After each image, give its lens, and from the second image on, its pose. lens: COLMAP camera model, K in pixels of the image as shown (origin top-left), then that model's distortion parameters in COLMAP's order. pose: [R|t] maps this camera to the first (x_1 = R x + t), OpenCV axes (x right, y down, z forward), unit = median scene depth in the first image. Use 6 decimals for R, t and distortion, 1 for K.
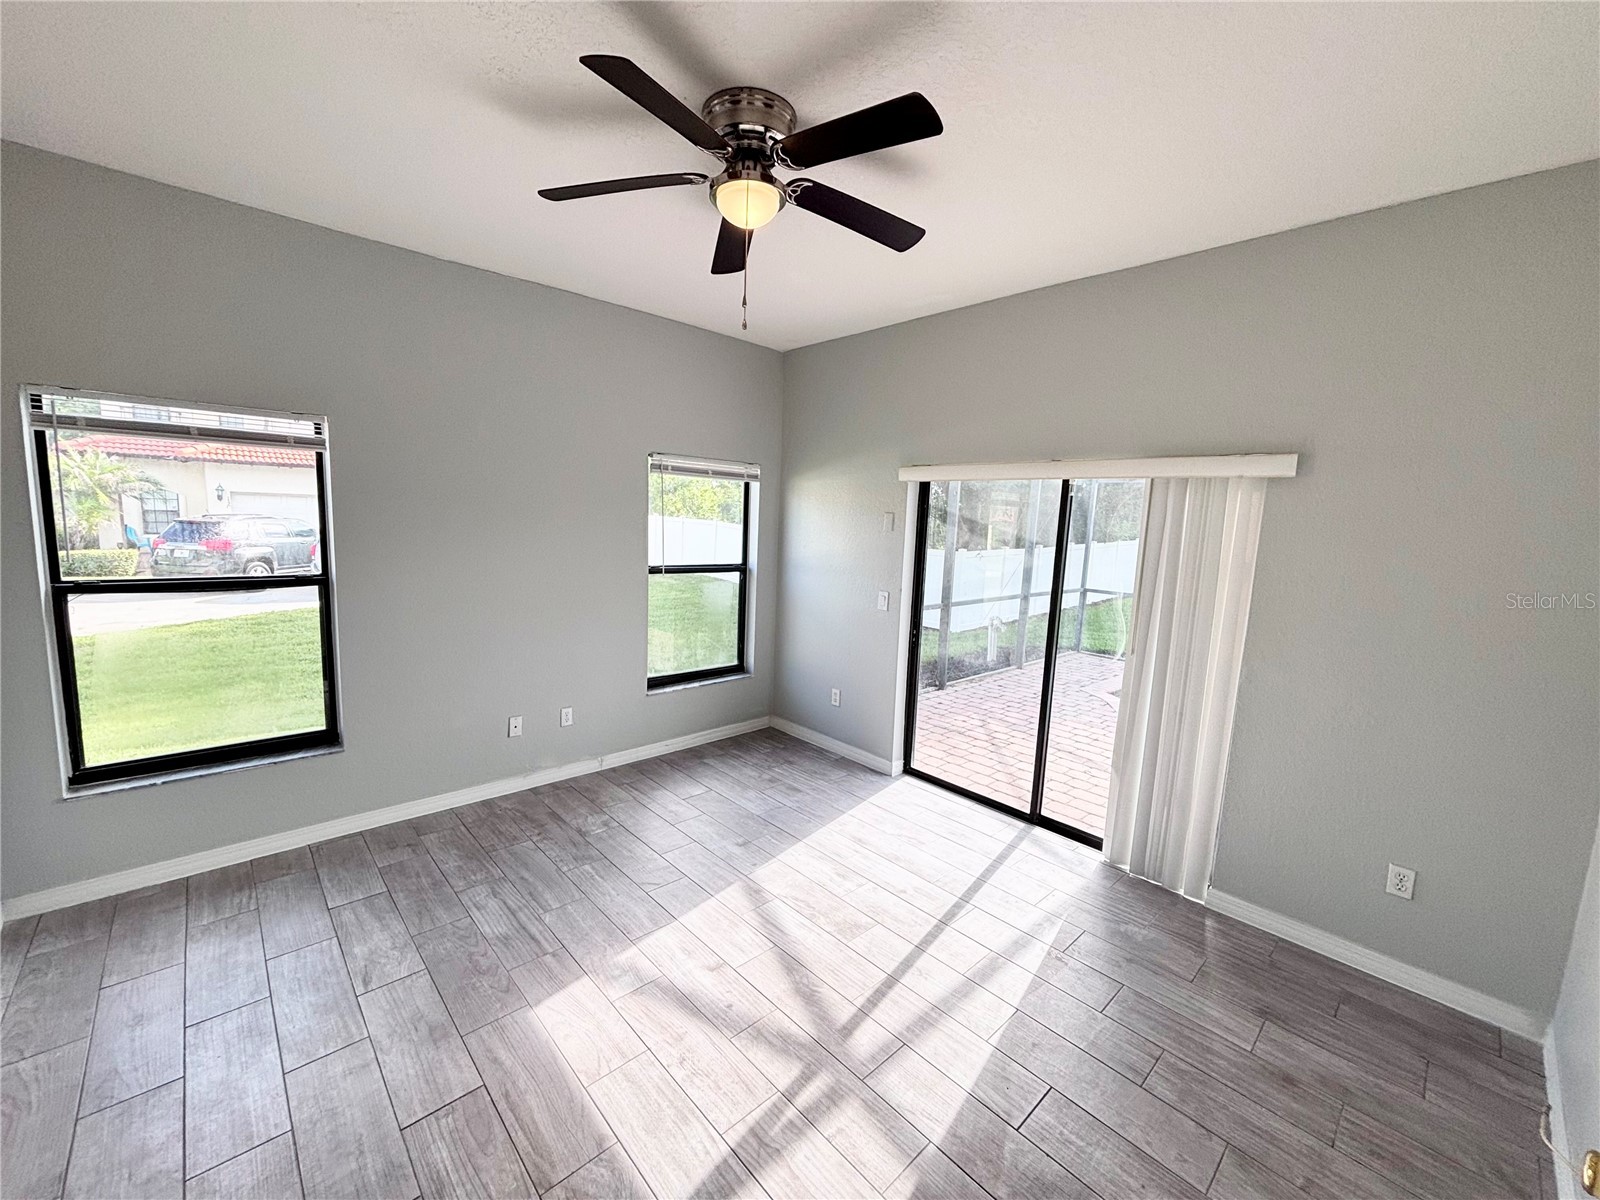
lens RADIAL K [[642.7, 0, 797.6], [0, 642.7, 599.4], [0, 0, 1]] dist [0.001230, 0.000239]
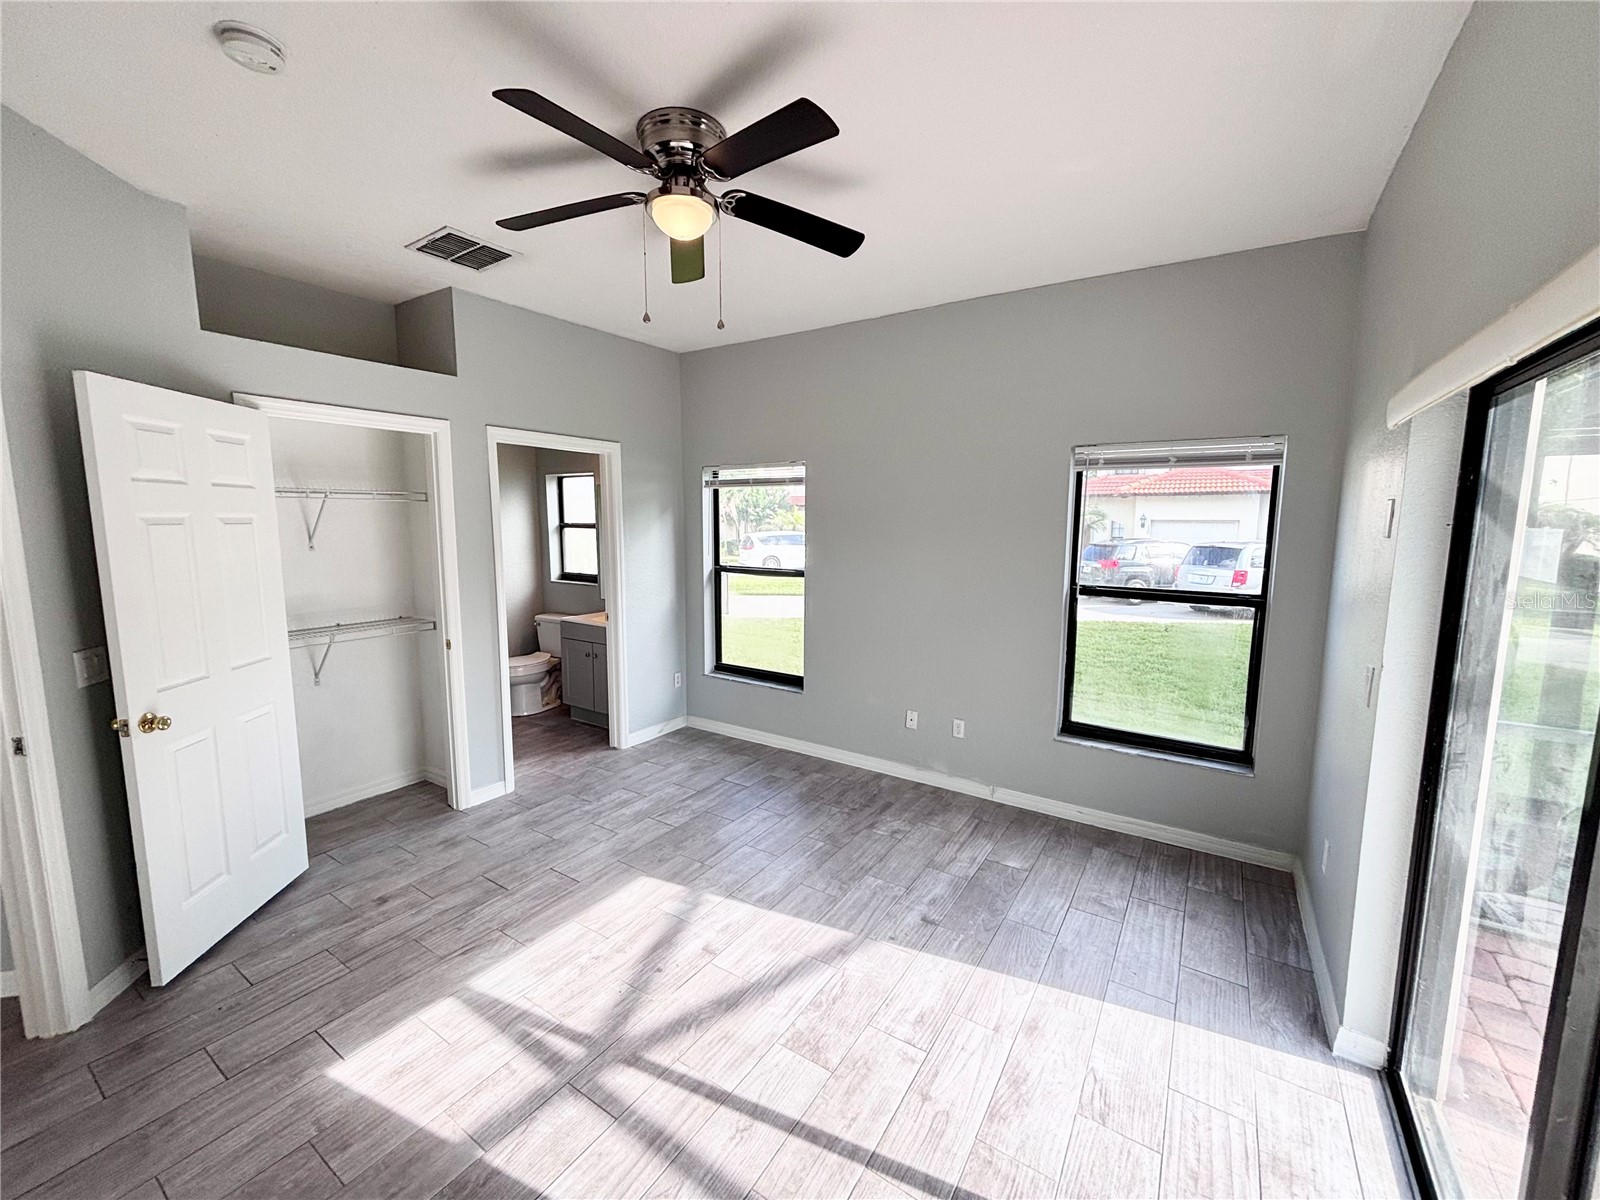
lens RADIAL K [[641.7, 0, 804.7], [0, 641.7, 591.6], [0, 0, 1]] dist [-0.016081, -0.000174]
pose [[0.243364, 0.074212, -0.967092, 0.666254], [-0.125257, 0.991124, 0.044536, -0.053639], [0.961813, 0.110297, 0.250499, 0.632268]]
